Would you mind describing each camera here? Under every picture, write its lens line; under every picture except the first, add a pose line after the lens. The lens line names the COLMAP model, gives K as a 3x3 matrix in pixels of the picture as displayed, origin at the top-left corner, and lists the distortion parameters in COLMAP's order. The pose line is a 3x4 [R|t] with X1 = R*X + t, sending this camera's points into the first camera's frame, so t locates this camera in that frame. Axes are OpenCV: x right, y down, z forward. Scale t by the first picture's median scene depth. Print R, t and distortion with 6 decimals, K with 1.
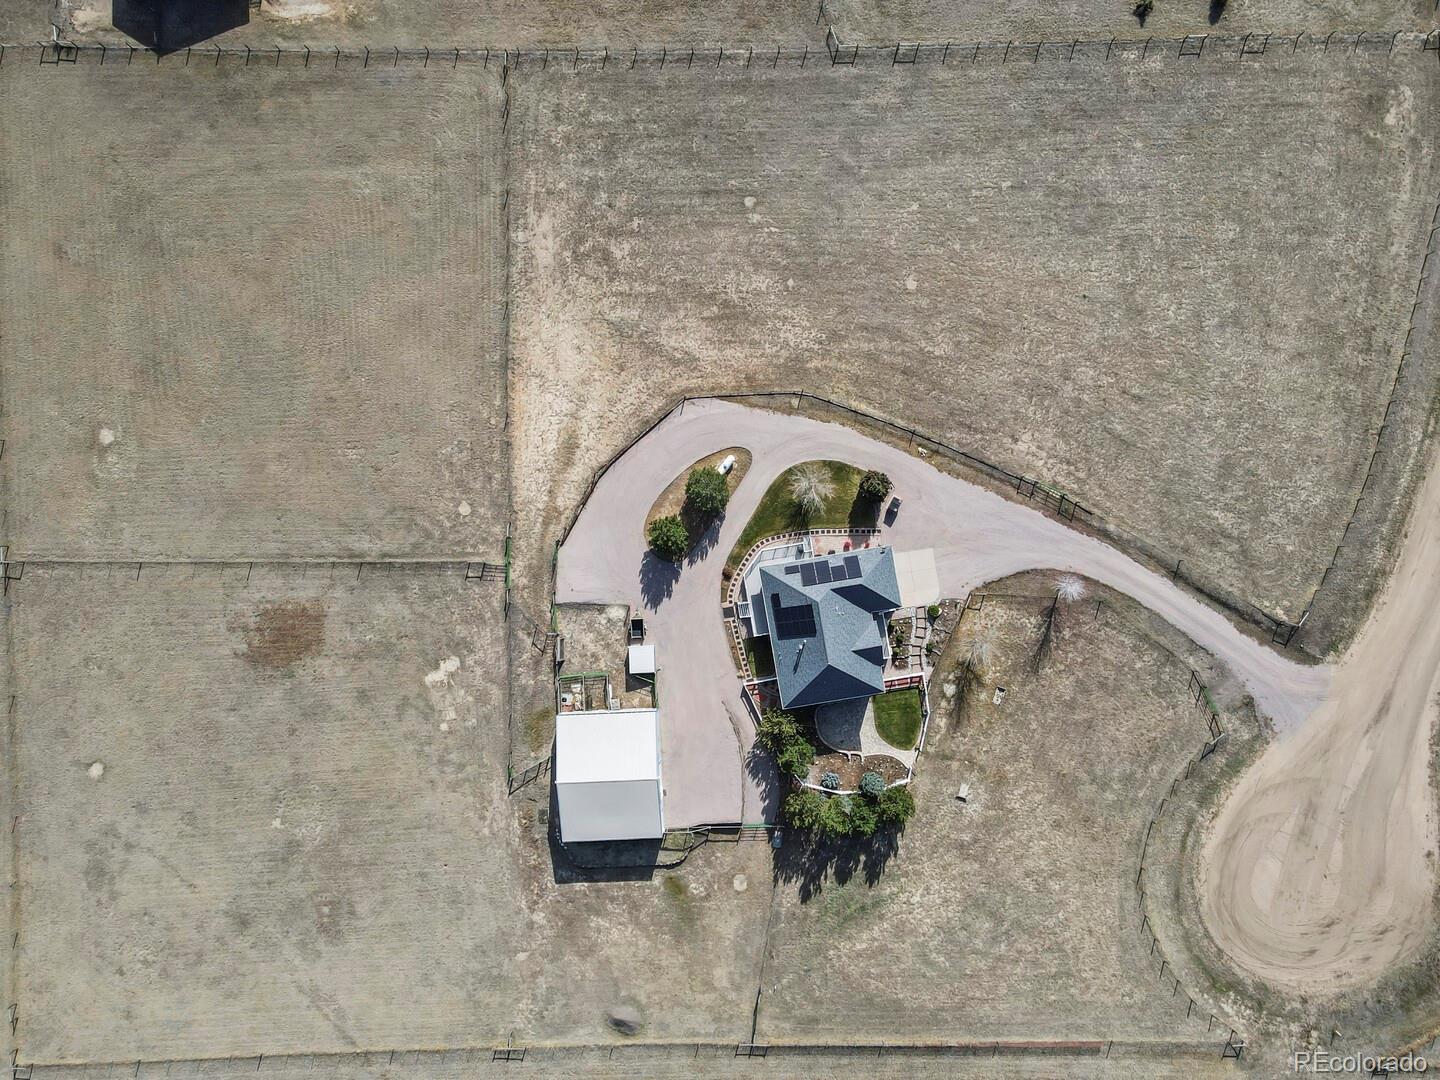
lens RADIAL K [[1044.8, 0, 715.7], [0, 1044.8, 543.1], [0, 0, 1]] dist [0.047740, 0.009666]
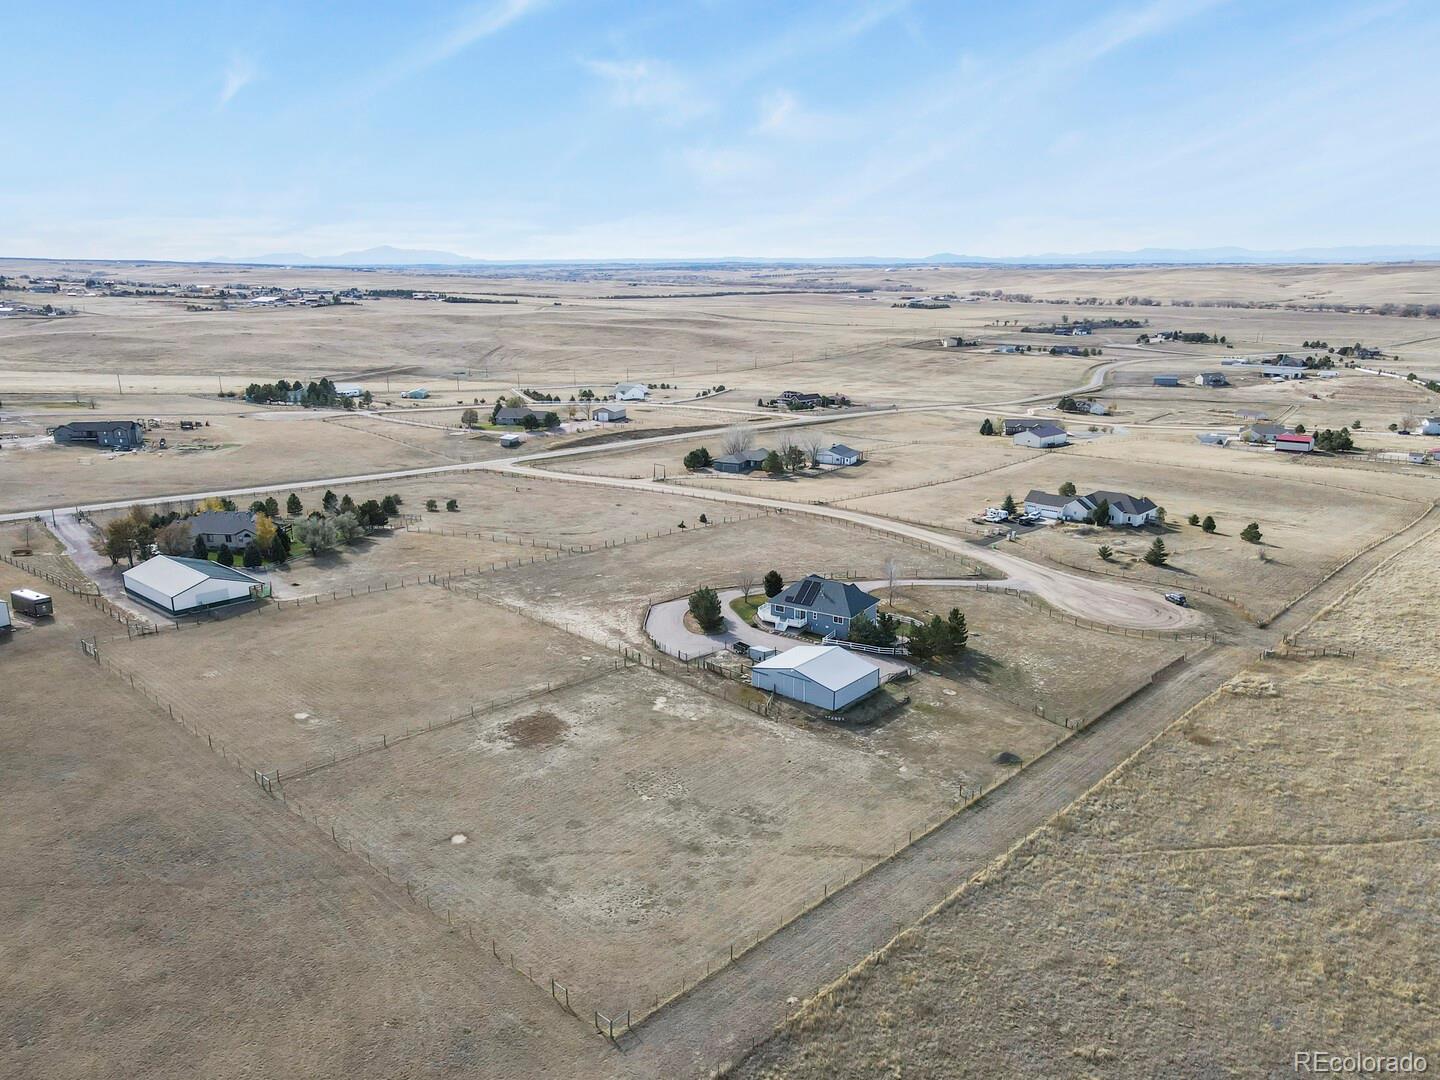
lens RADIAL K [[1044.8, 0, 725.0], [0, 1044.8, 540.8], [0, 0, 1]] dist [0.047740, 0.009666]
pose [[0.674939, -0.145307, 0.723425, -1.046339], [0.737698, 0.154233, -0.657277, 0.931179], [-0.016069, 0.977291, 0.211291, 0.575769]]
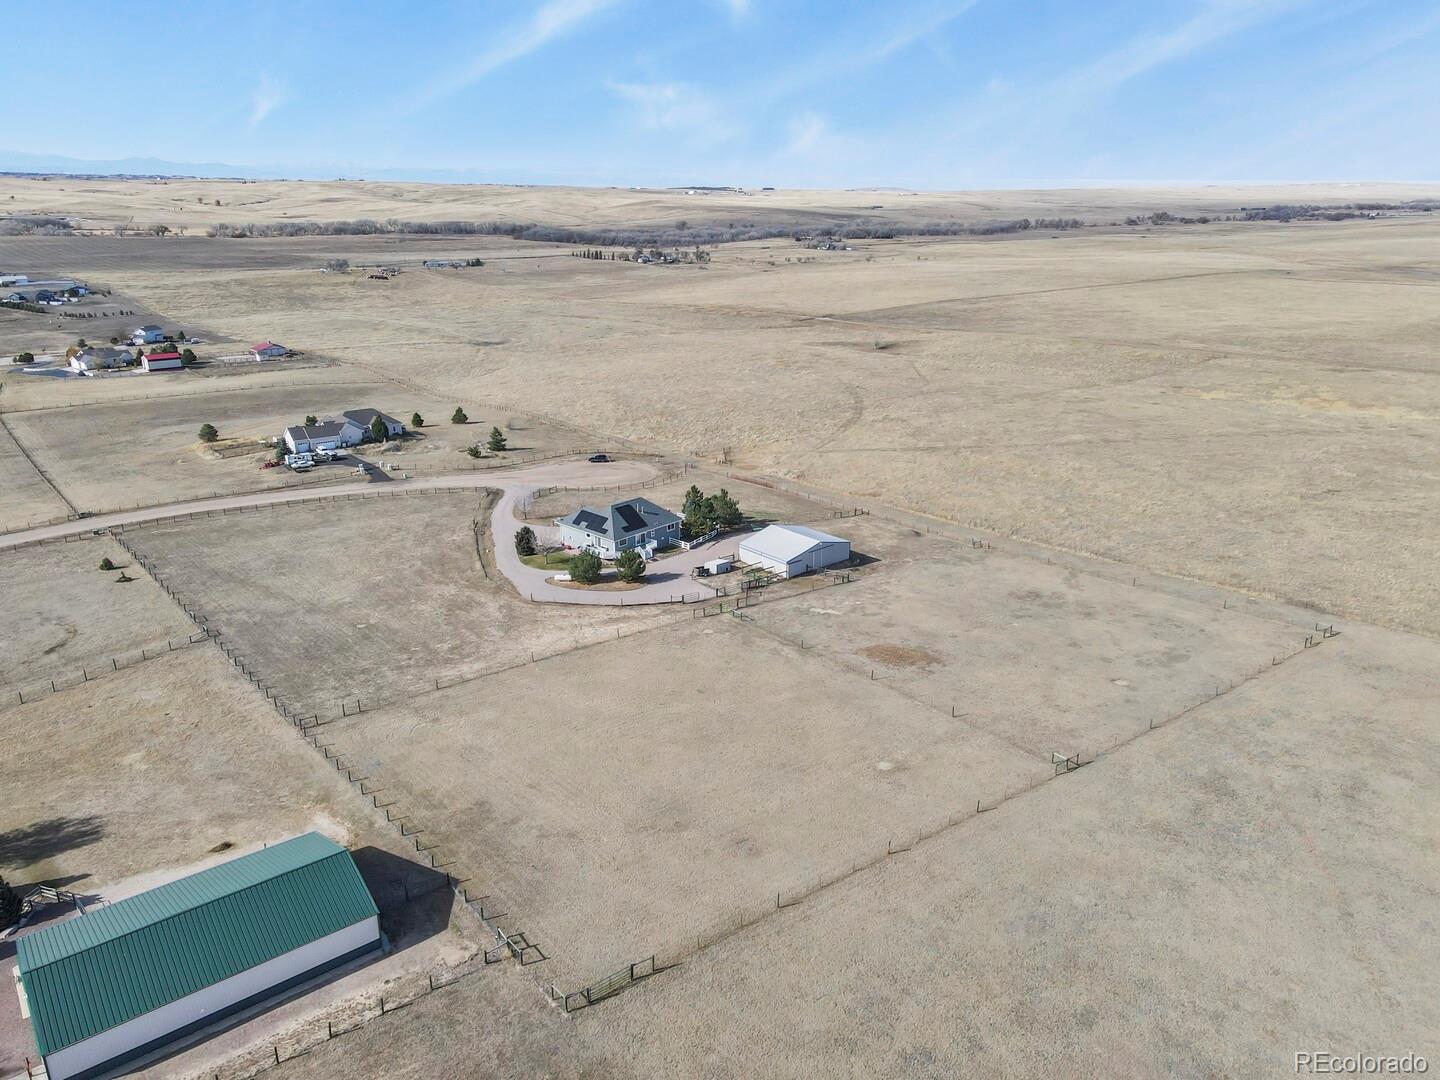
lens RADIAL K [[1044.8, 0, 729.1], [0, 1044.8, 539.0], [0, 0, 1]] dist [0.047740, 0.009666]
pose [[-0.617851, -0.215256, 0.756257, -1.109142], [0.785570, -0.210287, 0.581945, -0.668438], [0.033763, 0.953648, 0.299025, 0.553607]]
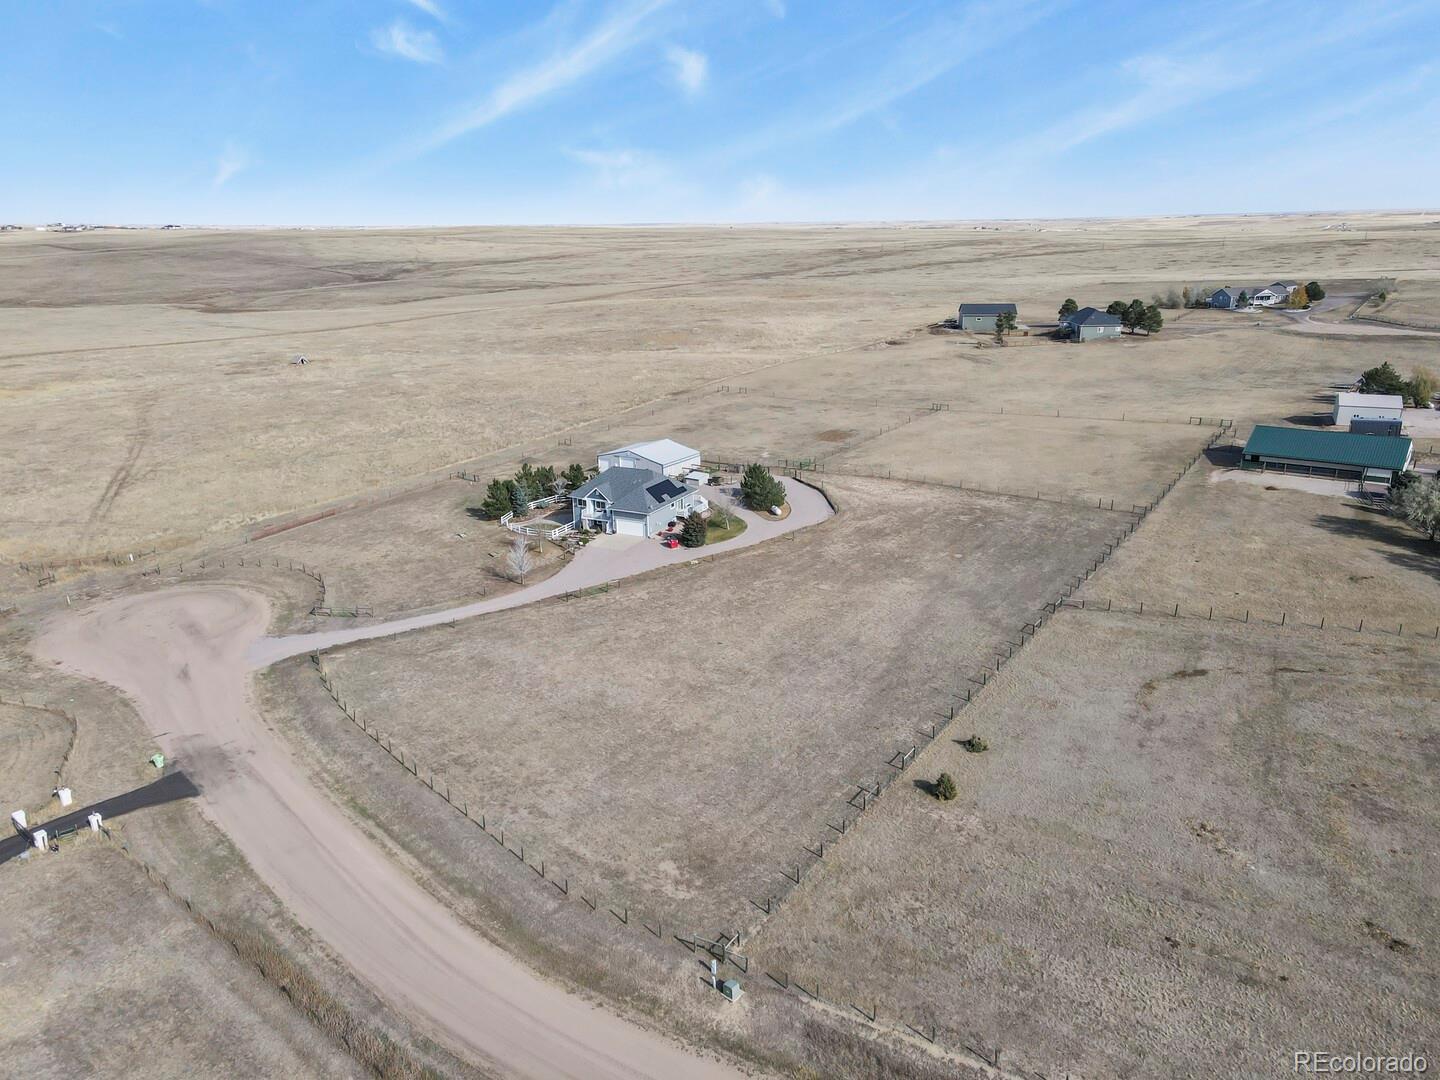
lens RADIAL K [[1044.8, 0, 723.5], [0, 1044.8, 540.5], [0, 0, 1]] dist [0.047740, 0.009666]
pose [[-0.583125, 0.289117, -0.759195, 1.037024], [-0.812049, -0.180672, 0.554918, -0.743373], [0.023271, 0.940090, 0.340131, 0.583194]]
